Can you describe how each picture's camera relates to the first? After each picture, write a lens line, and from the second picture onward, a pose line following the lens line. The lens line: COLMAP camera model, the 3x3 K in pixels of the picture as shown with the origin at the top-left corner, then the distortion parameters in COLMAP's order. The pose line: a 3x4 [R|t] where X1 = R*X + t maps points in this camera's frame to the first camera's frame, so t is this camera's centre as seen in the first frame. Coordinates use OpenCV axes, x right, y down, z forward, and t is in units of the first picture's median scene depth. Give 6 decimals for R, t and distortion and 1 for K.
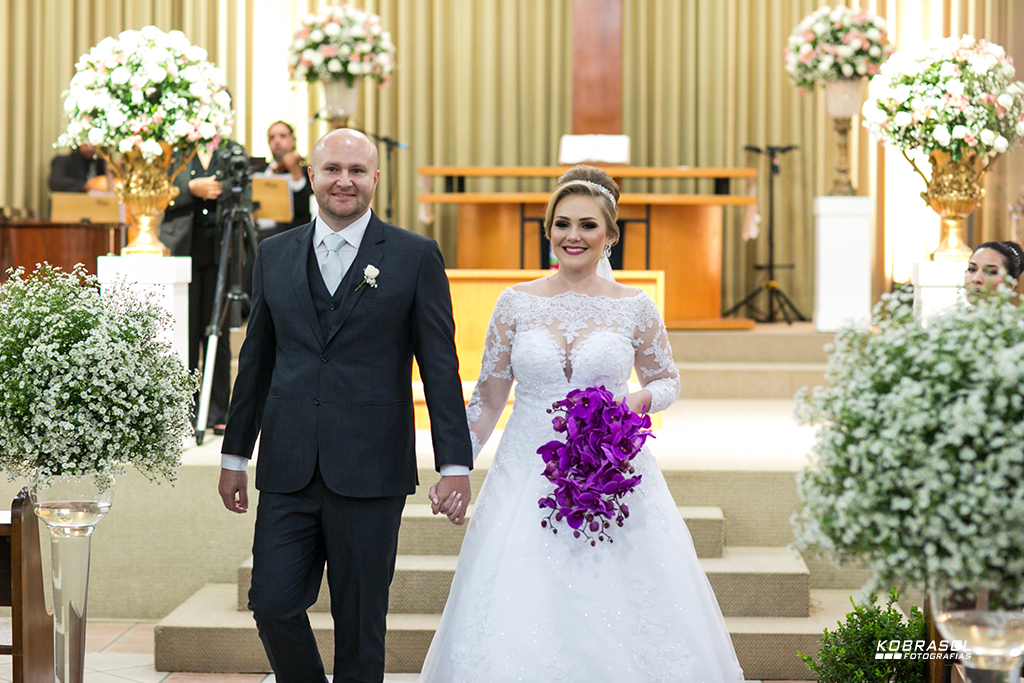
lens RADIAL K [[2421.8, 0, 512.0], [0, 2421.8, 341.5], [0, 0, 1]] dist [-0.275519, -0.064739]
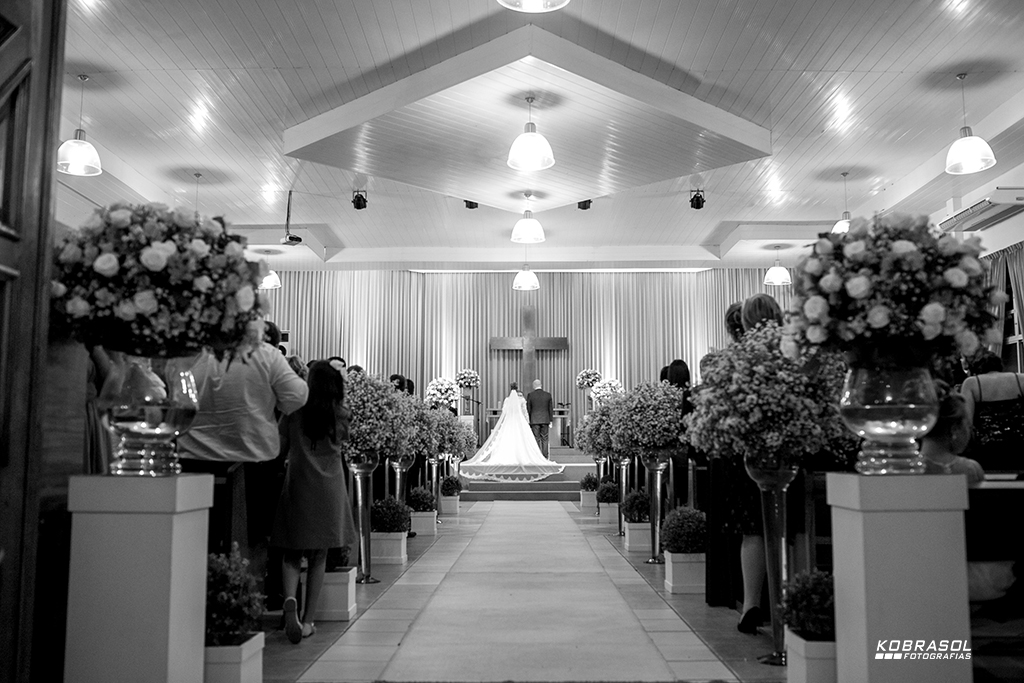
lens RADIAL K [[1013.4, 0, 512.0], [0, 1013.4, 341.5], [0, 0, 1]] dist [-0.139226, 0.182379]
pose [[0.999065, 0.000327, 0.043238, -0.072164], [0.006171, 0.988658, -0.150060, 0.075111], [-0.042796, 0.150186, 0.987731, -0.733630]]
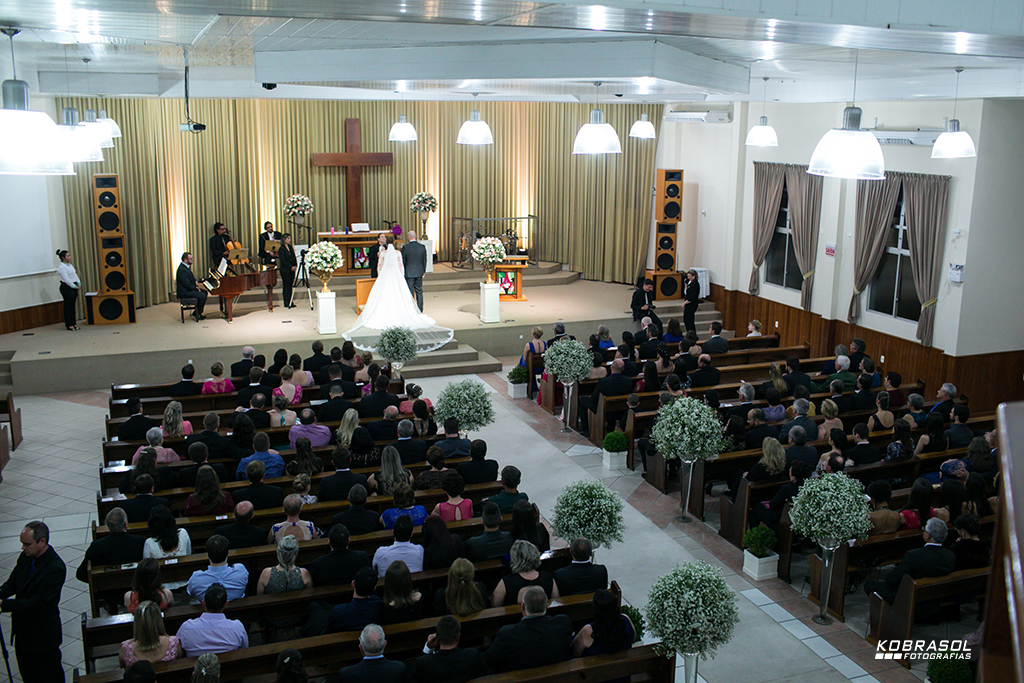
lens RADIAL K [[1013.4, 0, 512.0], [0, 1013.4, 341.5], [0, 0, 1]] dist [-0.139226, 0.182379]
pose [[0.916385, -0.086902, 0.390751, -0.420489], [0.013144, 0.982157, 0.187604, -0.213046], [-0.400082, -0.166782, 0.901176, -0.647588]]
